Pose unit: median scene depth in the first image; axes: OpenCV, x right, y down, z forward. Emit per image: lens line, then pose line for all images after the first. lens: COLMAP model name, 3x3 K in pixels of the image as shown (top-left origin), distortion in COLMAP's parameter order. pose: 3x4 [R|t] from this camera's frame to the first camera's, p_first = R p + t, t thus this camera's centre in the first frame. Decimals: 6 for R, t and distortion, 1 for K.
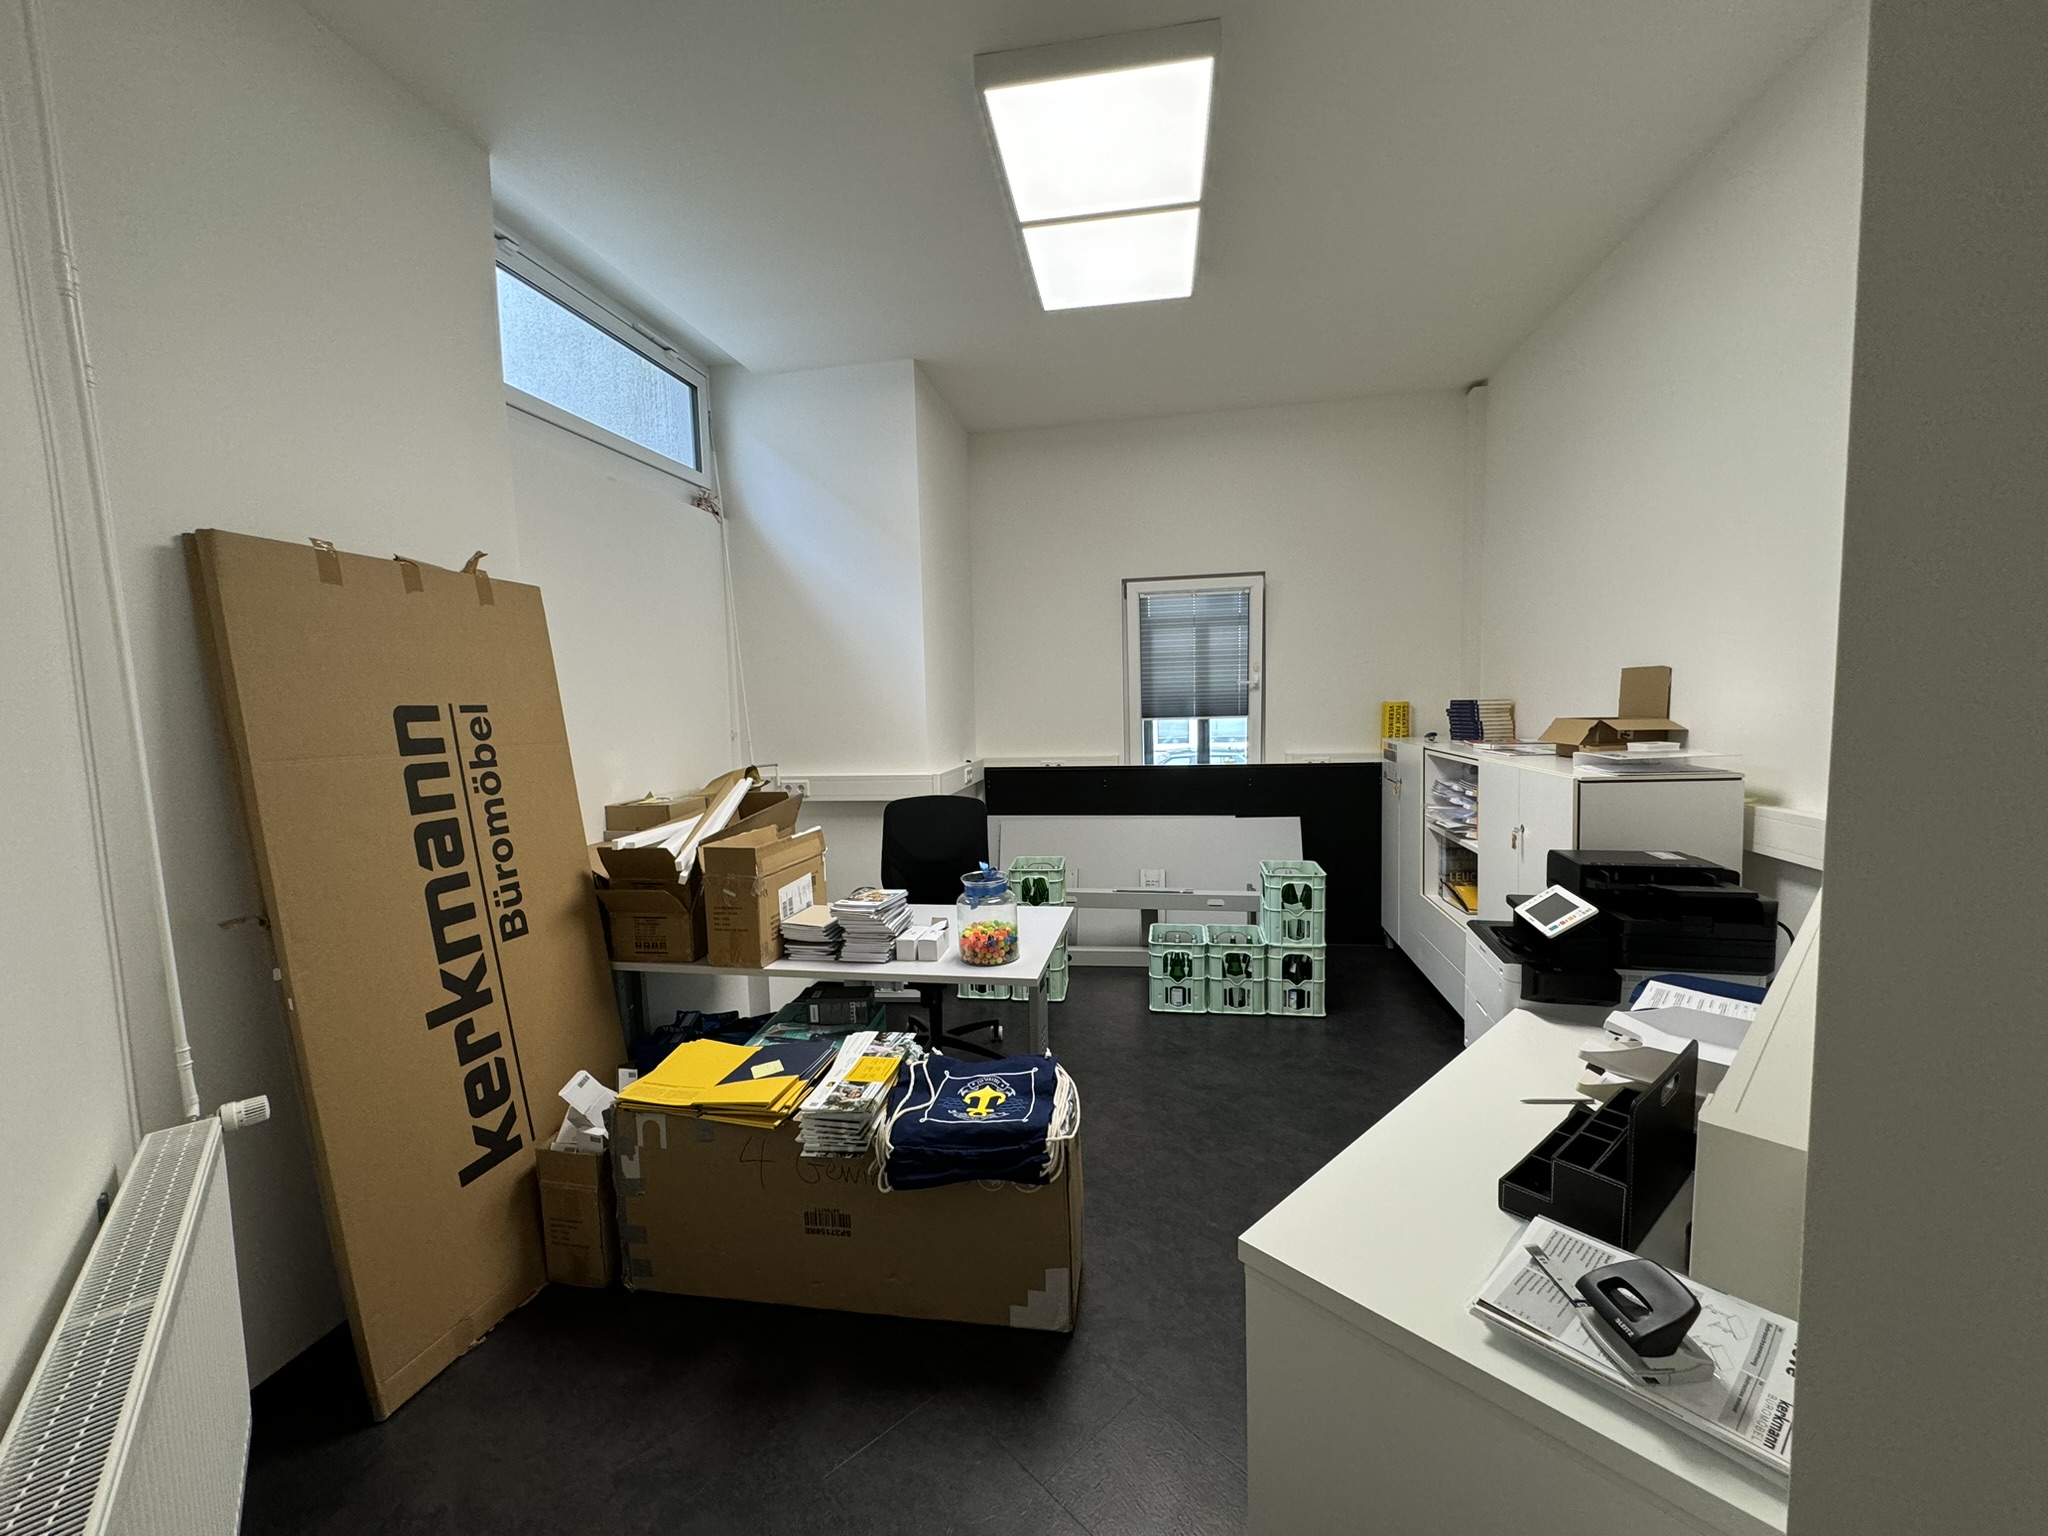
lens RADIAL K [[830.4, 0, 1050.4], [0, 830.4, 767.7], [0, 0, 1]] dist [-0.001423, -0.000090]
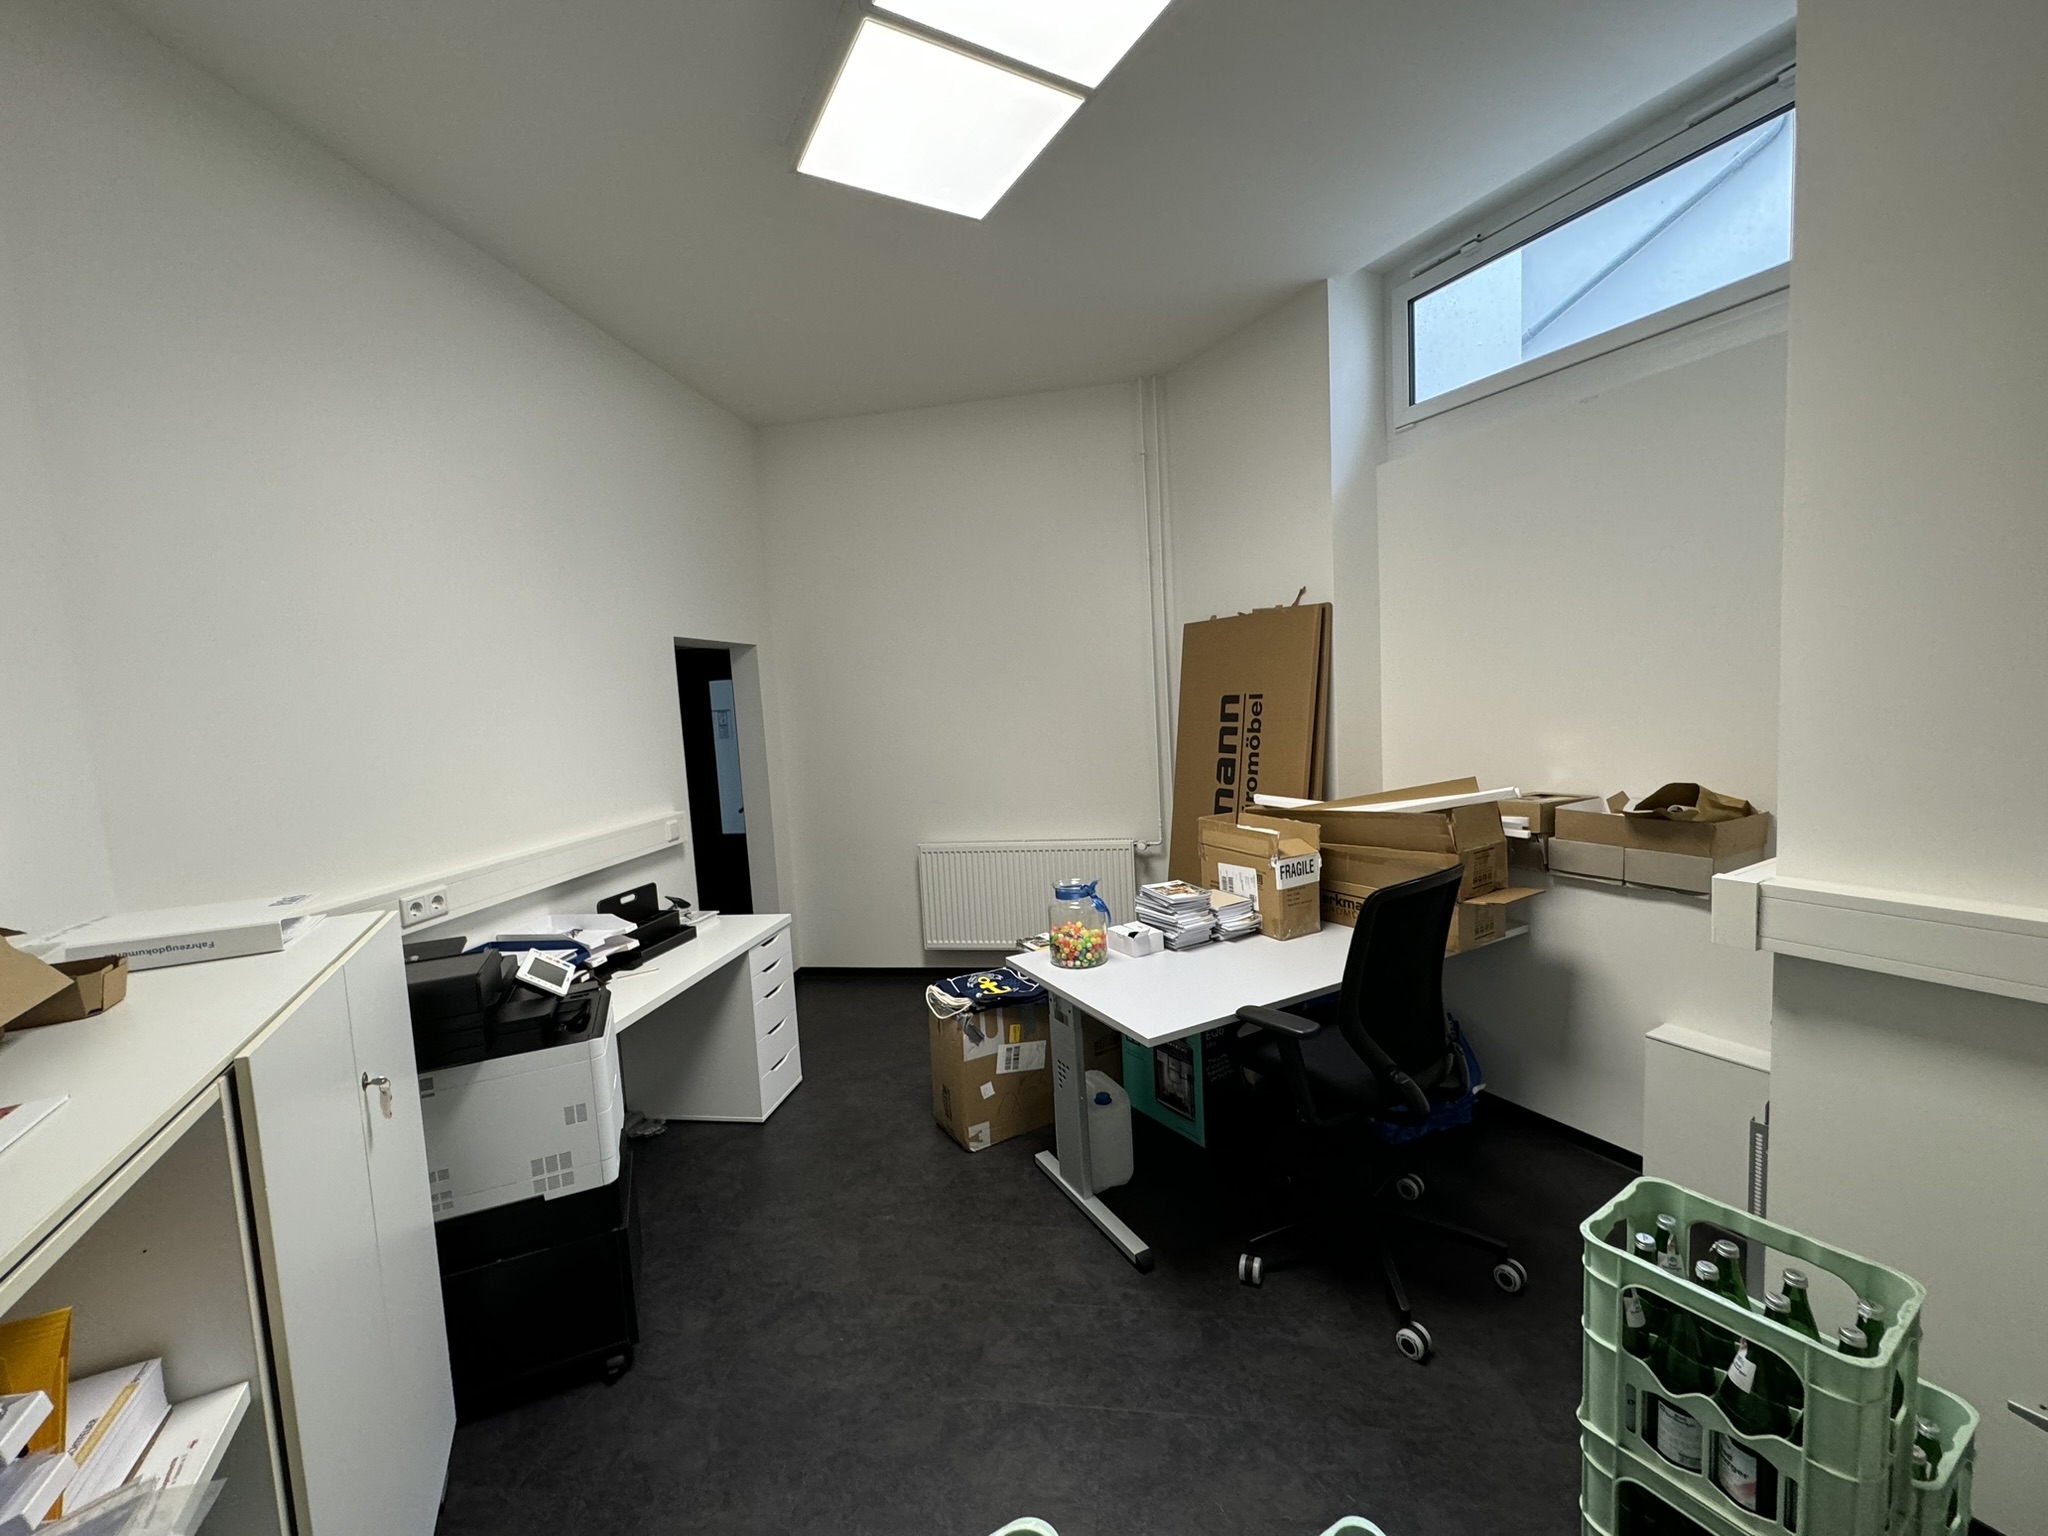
lens RADIAL K [[830.4, 0, 1050.4], [0, 830.4, 767.7], [0, 0, 1]] dist [-0.001423, -0.000090]
pose [[-0.756760, 0.119681, -0.642643, 0.700327], [0.014251, 0.985884, 0.166822, -0.215451], [0.653537, 0.117085, -0.747784, 2.008575]]
